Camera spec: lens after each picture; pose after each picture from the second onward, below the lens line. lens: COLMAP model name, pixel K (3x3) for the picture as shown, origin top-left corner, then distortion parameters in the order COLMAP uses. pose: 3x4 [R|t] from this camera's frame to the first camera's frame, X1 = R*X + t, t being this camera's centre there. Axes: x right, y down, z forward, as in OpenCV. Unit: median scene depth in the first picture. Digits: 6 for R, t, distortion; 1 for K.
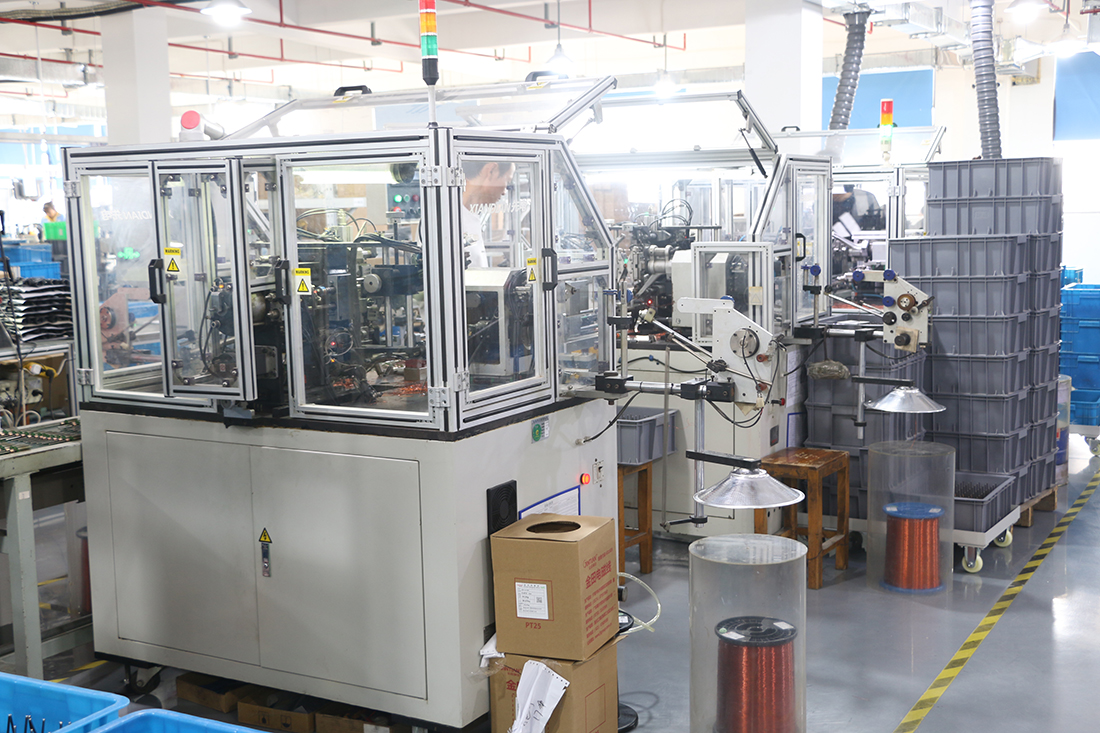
lens RADIAL K [[1331.4, 0, 548.1], [0, 1331.4, 365.7], [0, 0, 1]] dist [0.055623, 0.000000]
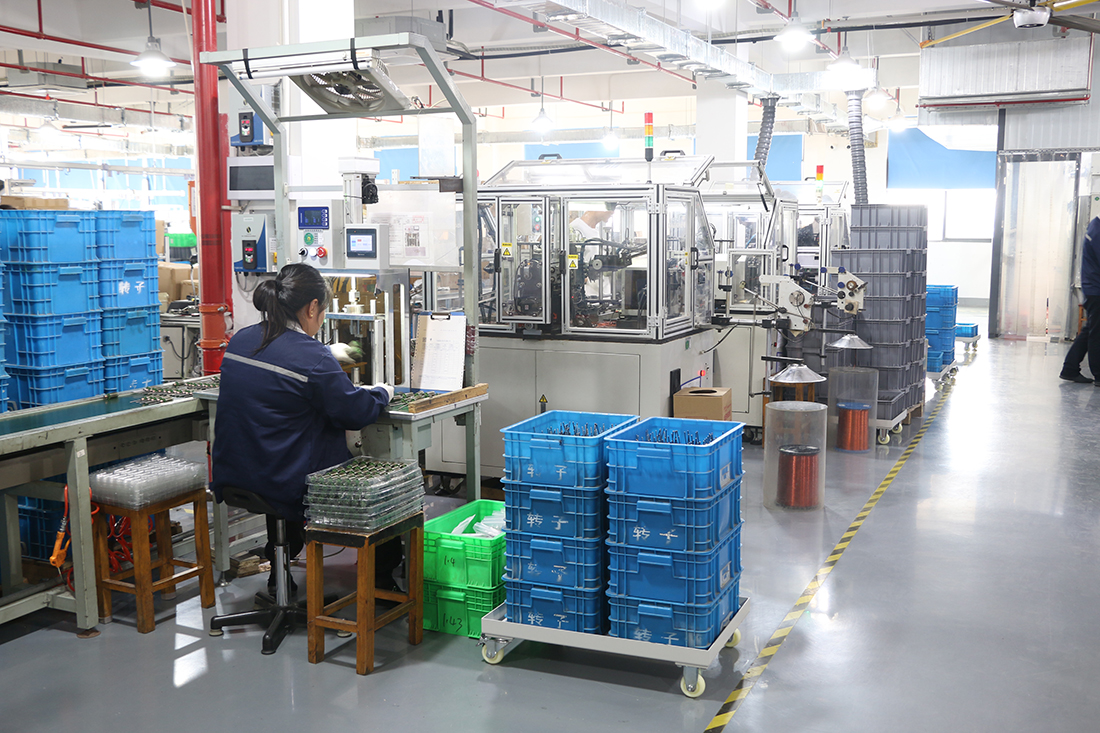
lens RADIAL K [[1132.3, 0, 551.3], [0, 1132.3, 371.7], [0, 0, 1]] dist [-0.059185, 0.000000]
pose [[0.995734, 0.006577, 0.092038, -0.249840], [-0.007107, 0.999960, 0.005428, 0.058227], [-0.091999, -0.006059, 0.995741, -0.413983]]
